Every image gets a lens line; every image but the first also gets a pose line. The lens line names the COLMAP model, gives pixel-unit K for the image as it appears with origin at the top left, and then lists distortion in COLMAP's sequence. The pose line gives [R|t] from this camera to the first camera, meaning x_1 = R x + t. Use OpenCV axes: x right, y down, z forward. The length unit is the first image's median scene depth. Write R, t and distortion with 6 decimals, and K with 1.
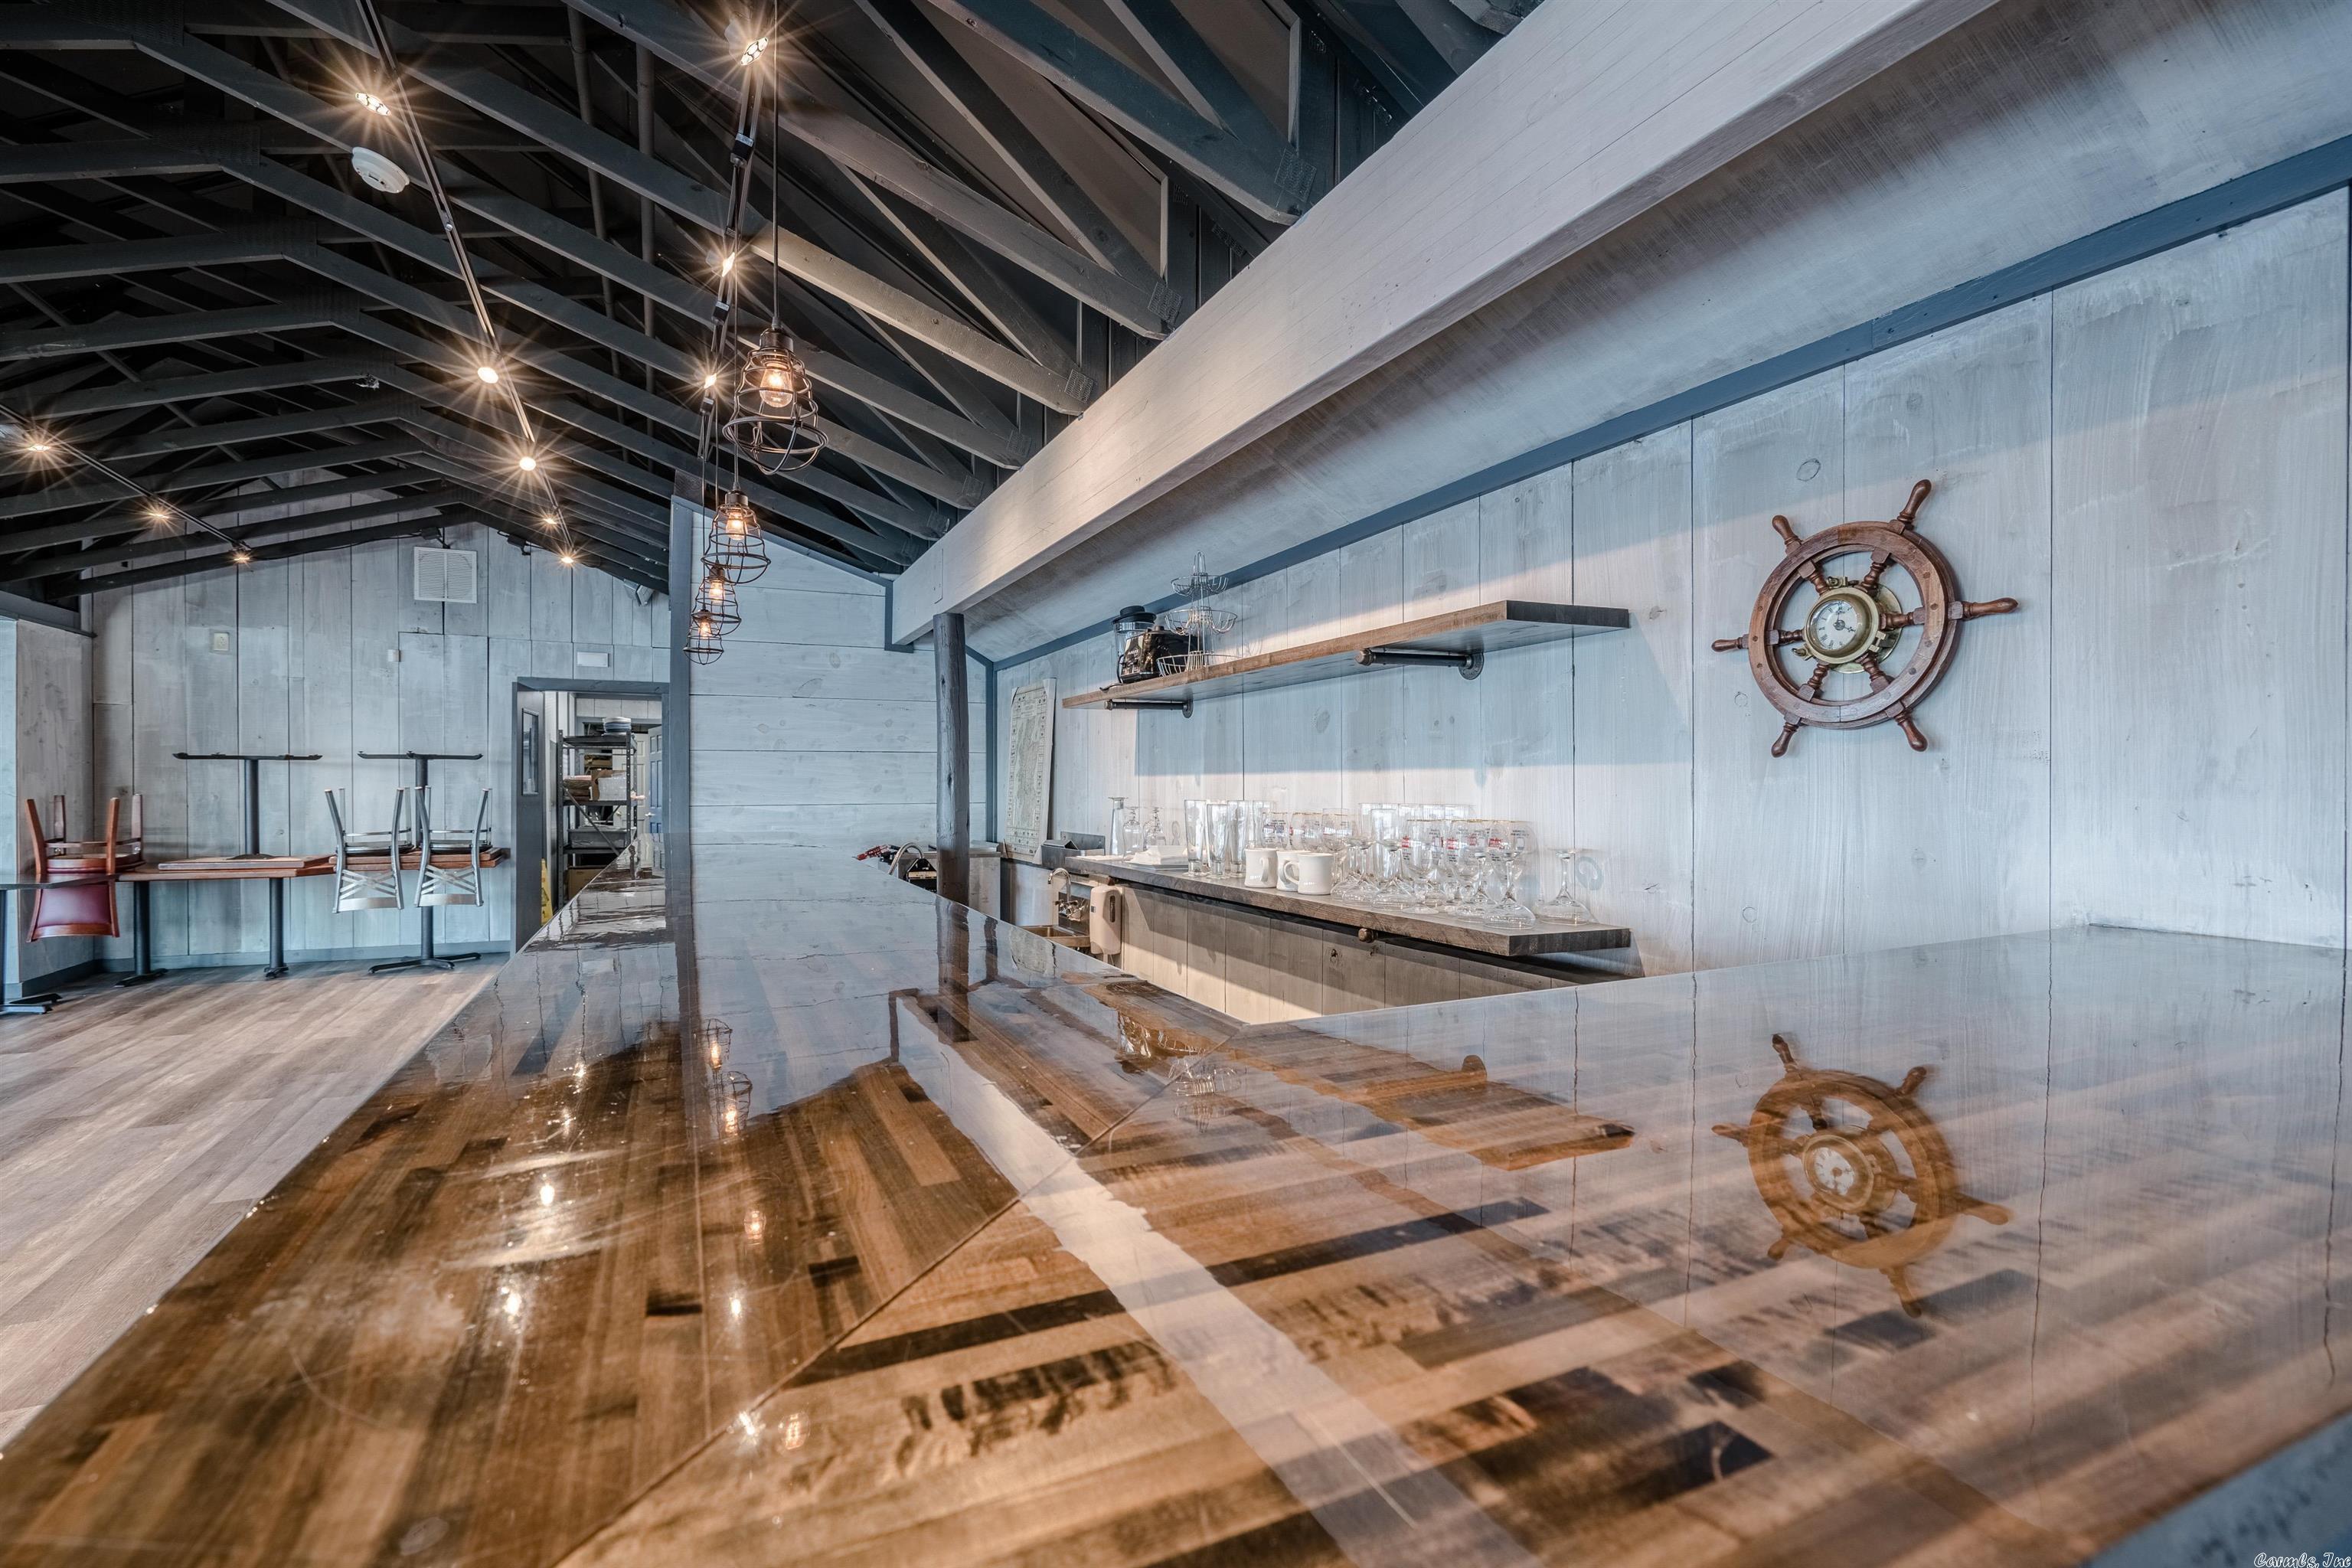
lens RADIAL K [[1053.0, 0, 1168.0], [0, 1053.0, 787.7], [0, 0, 1]] dist [0.001663, -0.000243]
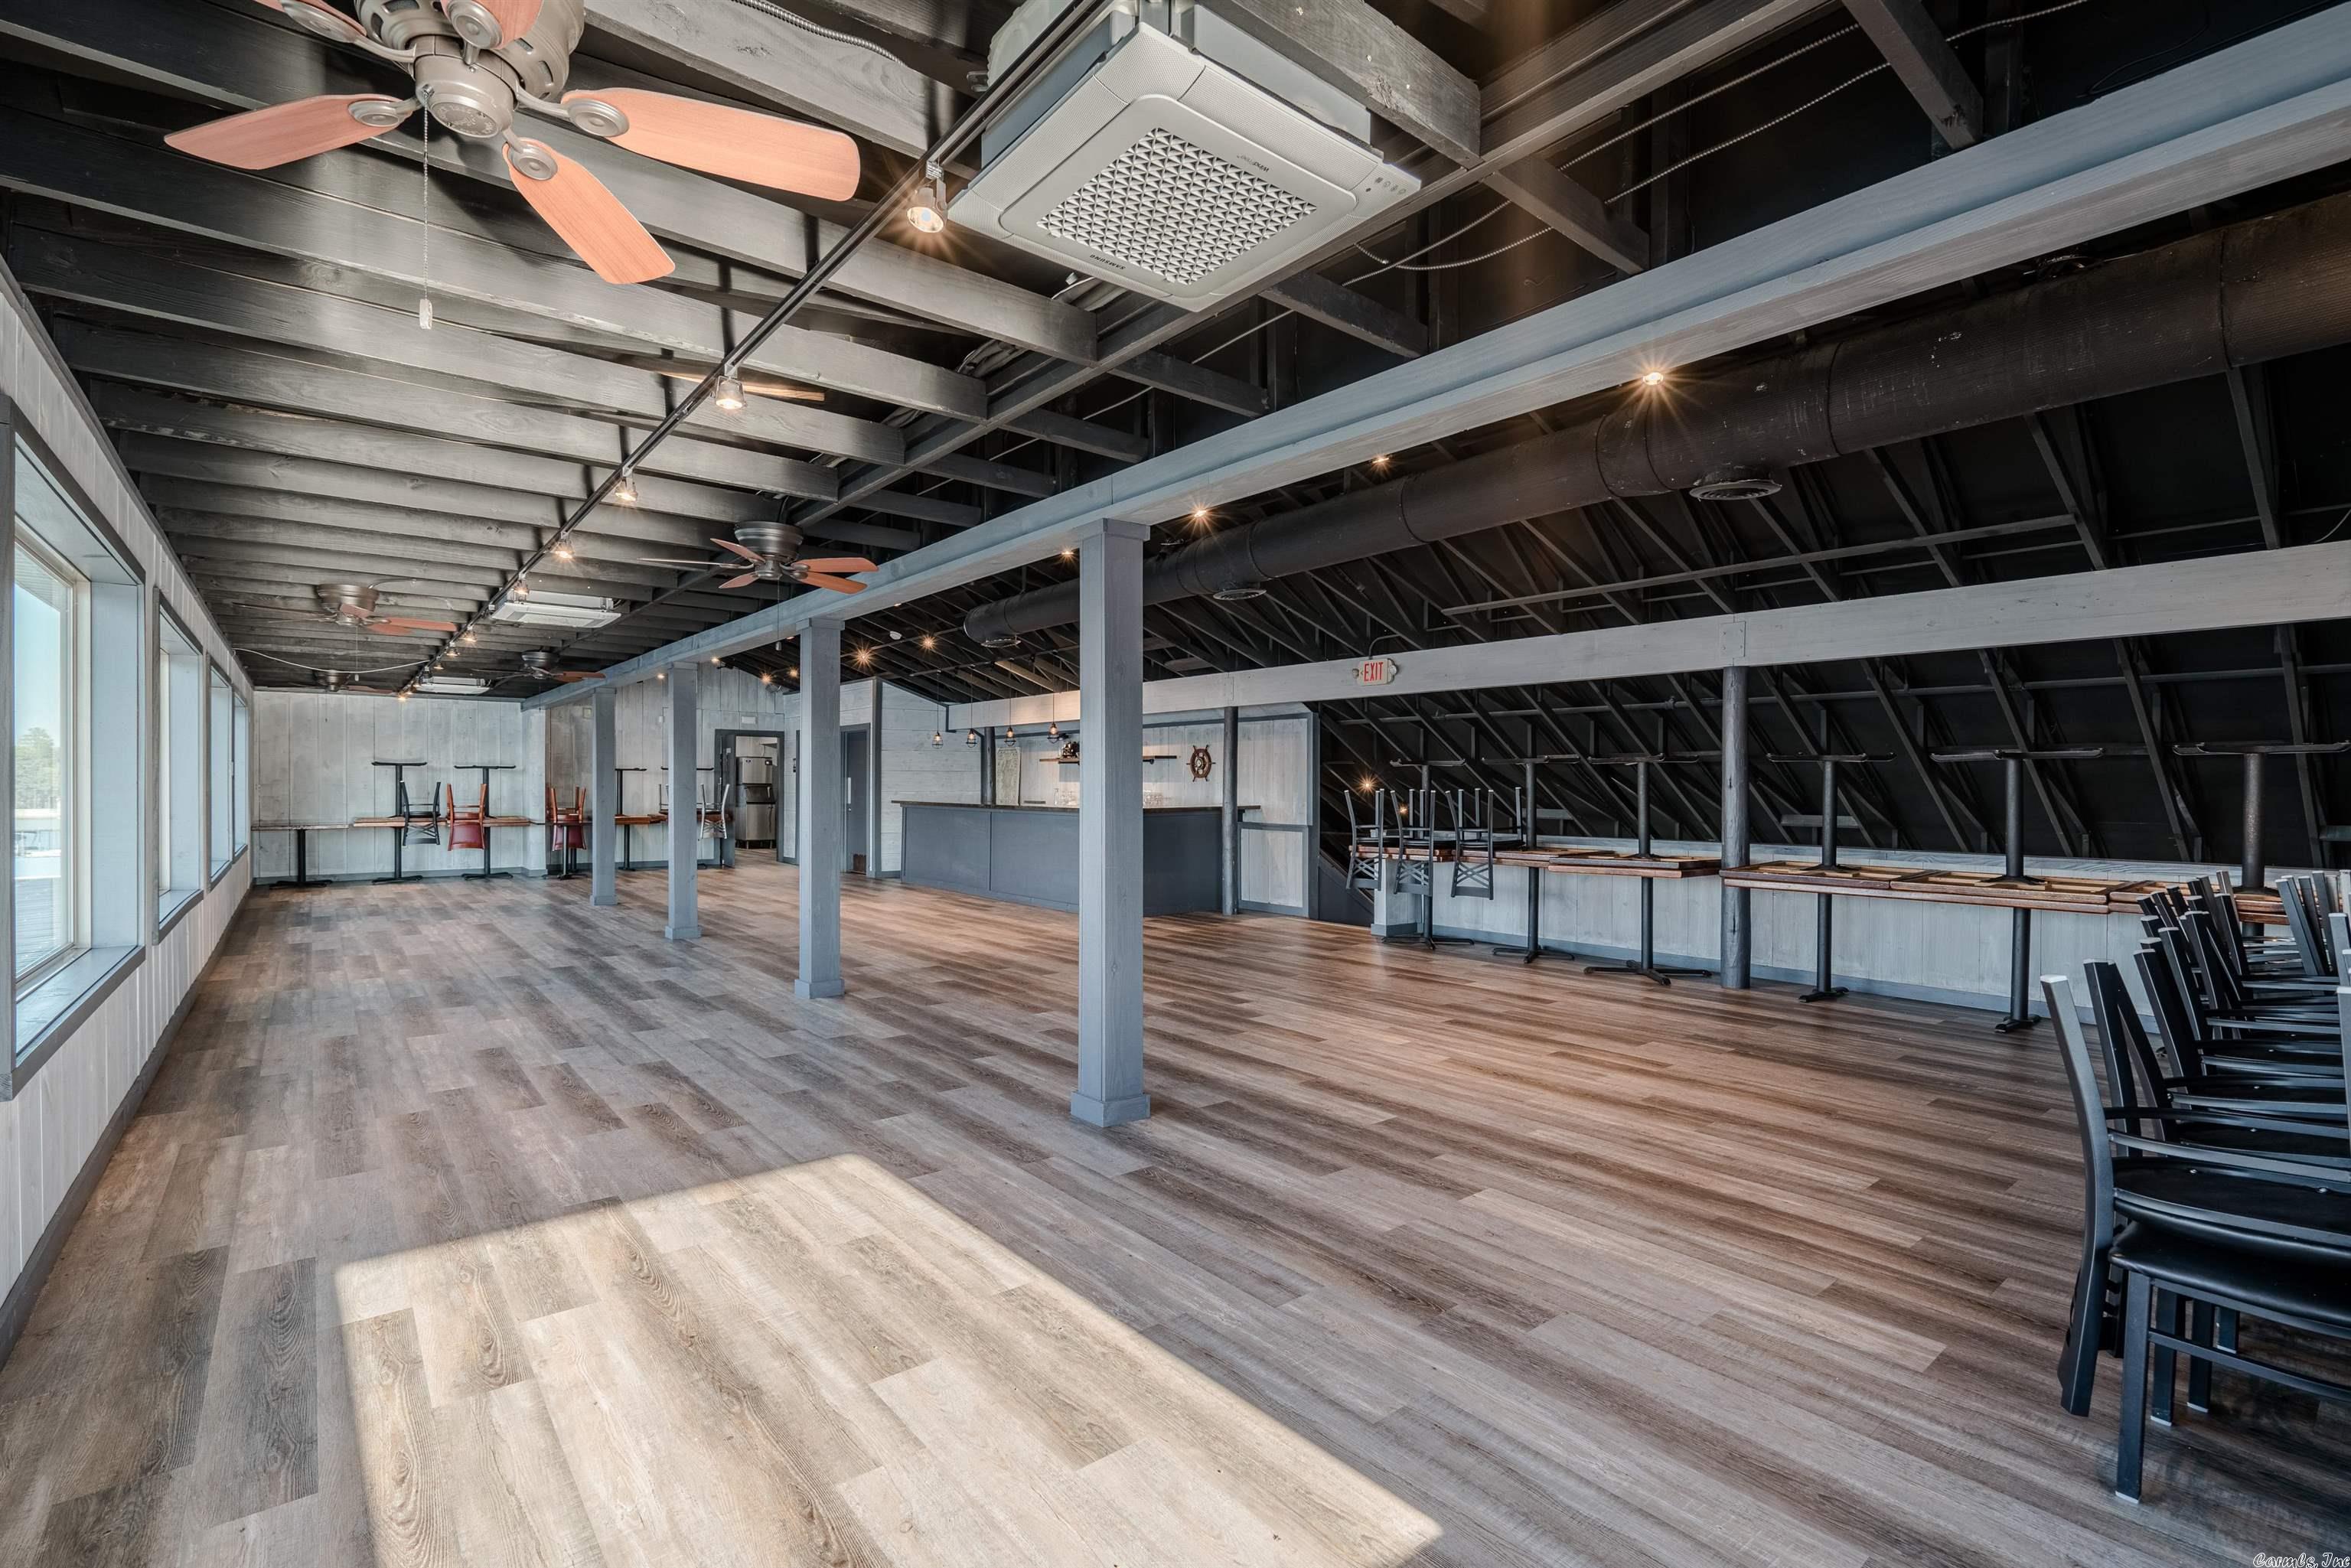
lens RADIAL K [[1052.5, 0, 1180.6], [0, 1052.5, 788.8], [0, 0, 1]] dist [0.001663, -0.000243]
pose [[0.970552, 0.004914, 0.240841, -0.347677], [-0.005228, 0.999986, 0.000666, 0.004059], [-0.240834, -0.001906, 0.970564, -1.712368]]
